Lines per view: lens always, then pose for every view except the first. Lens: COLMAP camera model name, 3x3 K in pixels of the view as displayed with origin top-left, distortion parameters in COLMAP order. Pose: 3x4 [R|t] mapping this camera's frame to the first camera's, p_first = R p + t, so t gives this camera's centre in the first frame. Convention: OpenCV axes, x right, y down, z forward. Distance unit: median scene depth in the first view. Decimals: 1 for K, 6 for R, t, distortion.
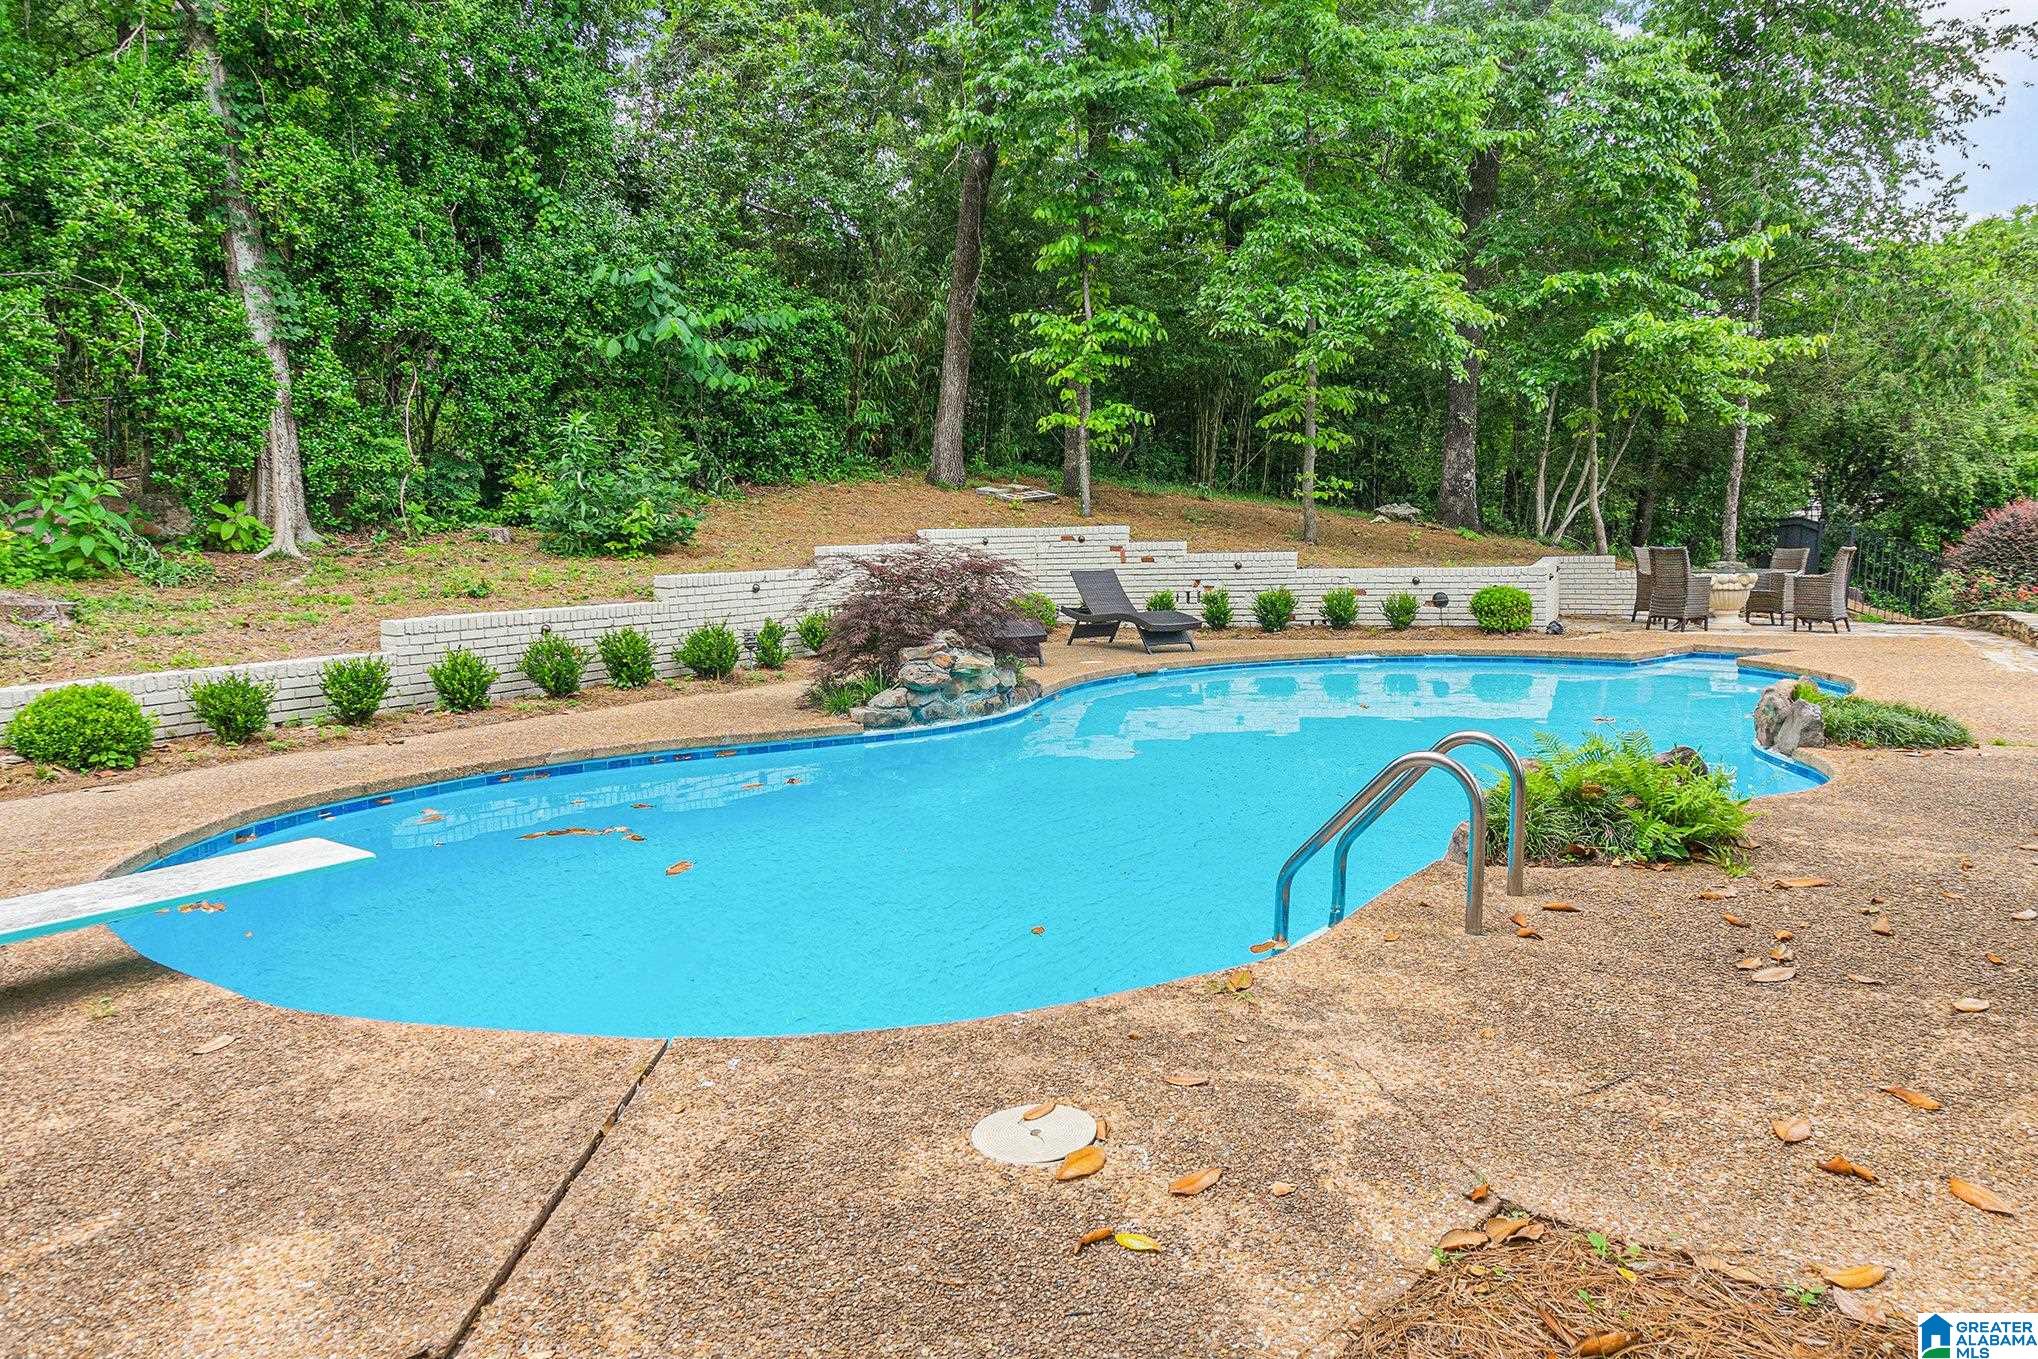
lens RADIAL K [[1373.4, 0, 1020.0], [0, 1373.4, 667.1], [0, 0, 1]] dist [-0.034082, 0.001277]
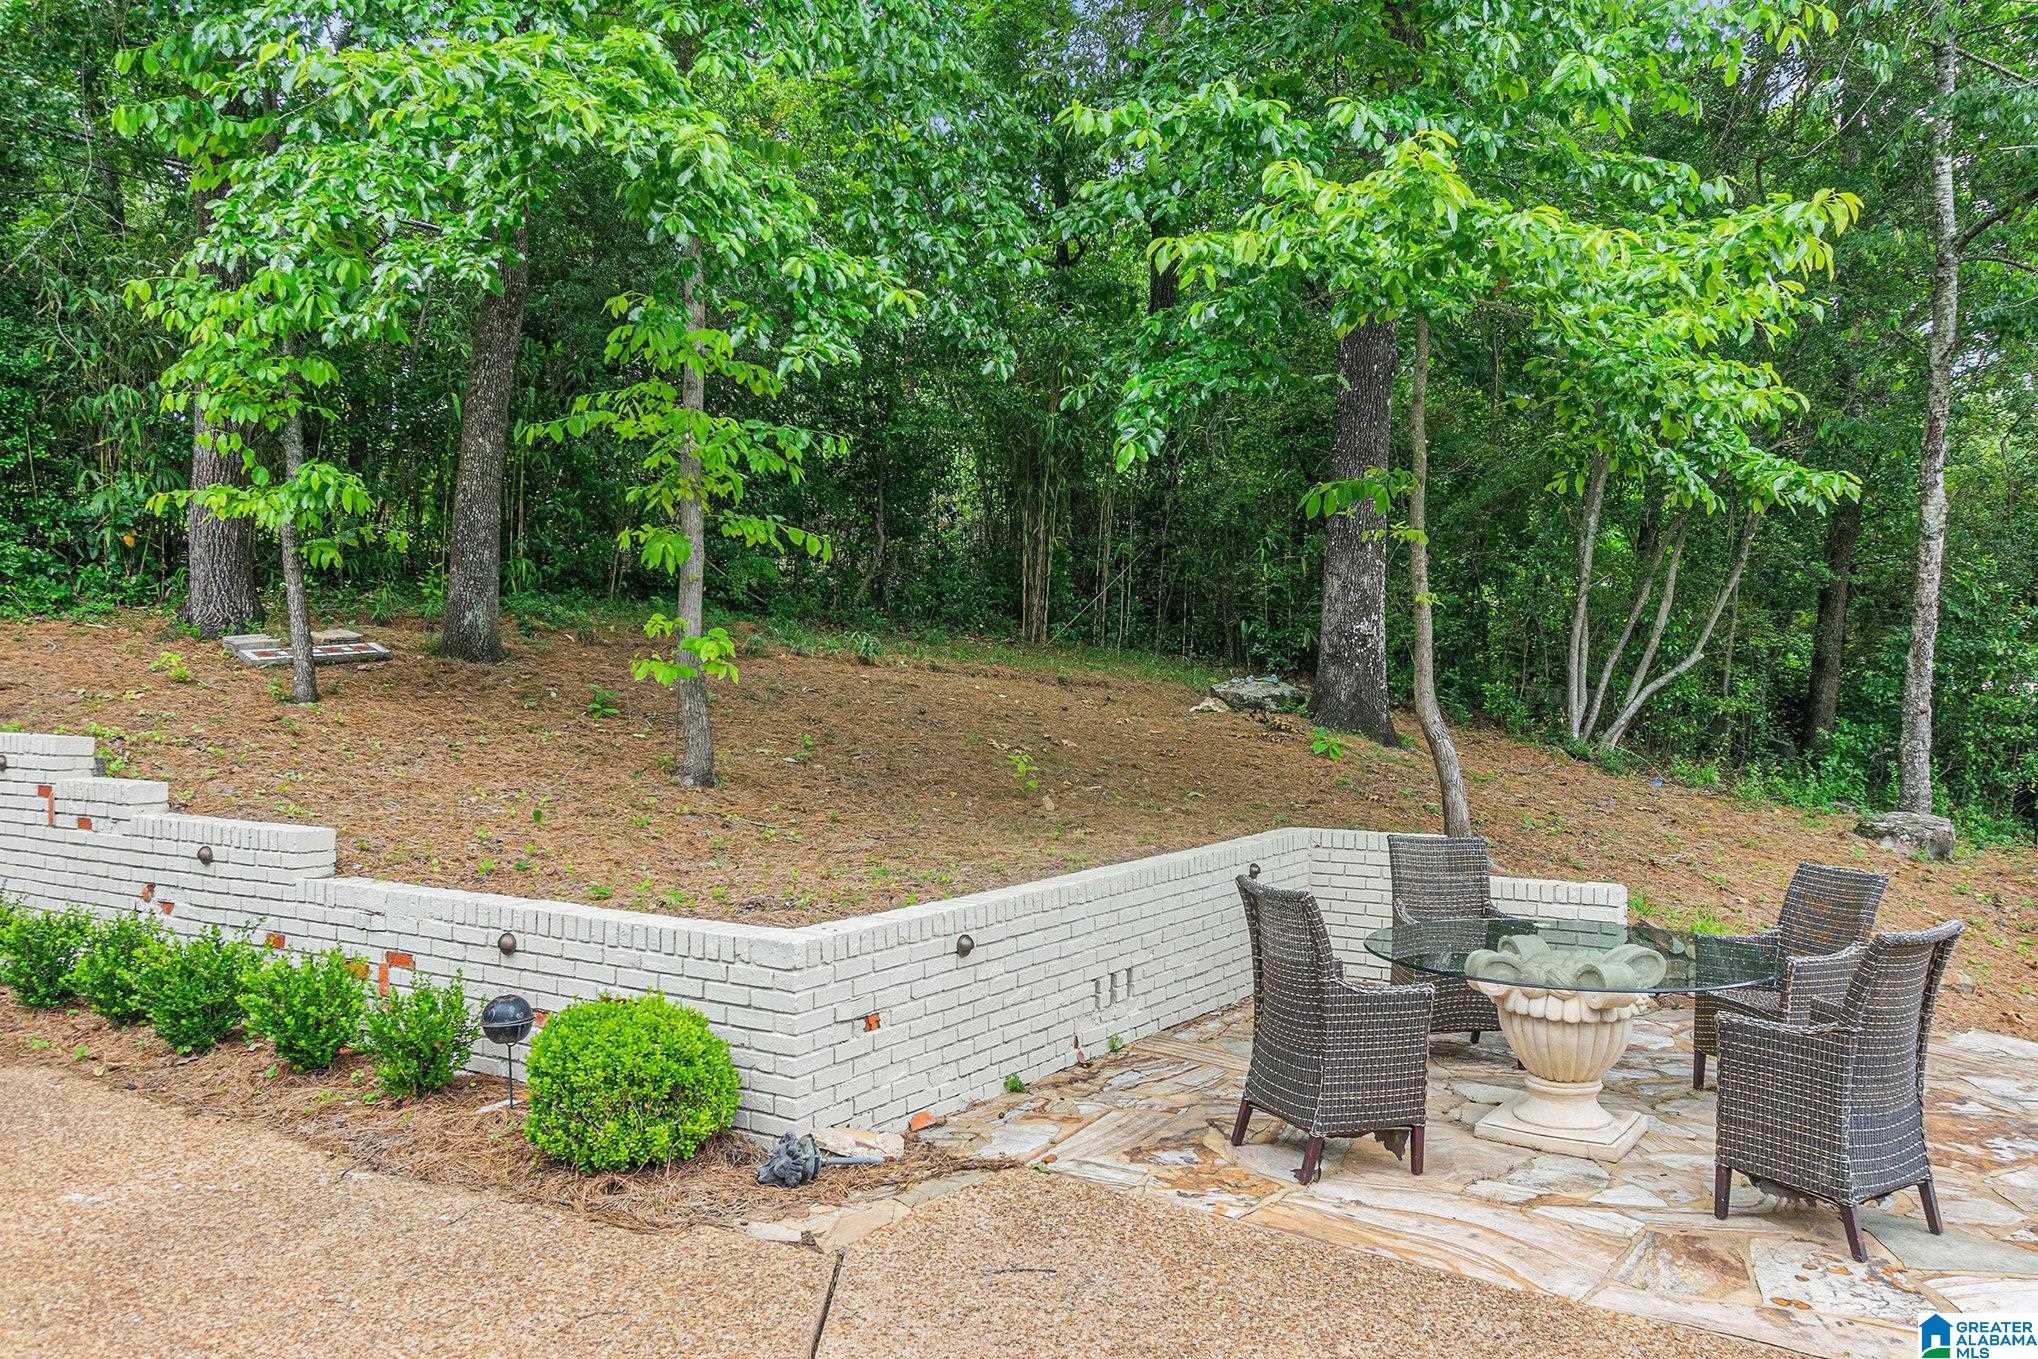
lens RADIAL K [[1481.2, 0, 1023.3], [0, 1481.2, 691.8], [0, 0, 1]] dist [-0.042082, 0.004405]
pose [[0.979110, 0.026569, -0.201590, 0.314318], [-0.043354, 0.995907, -0.079312, -0.065728], [0.198658, 0.086395, 0.976254, 0.432596]]
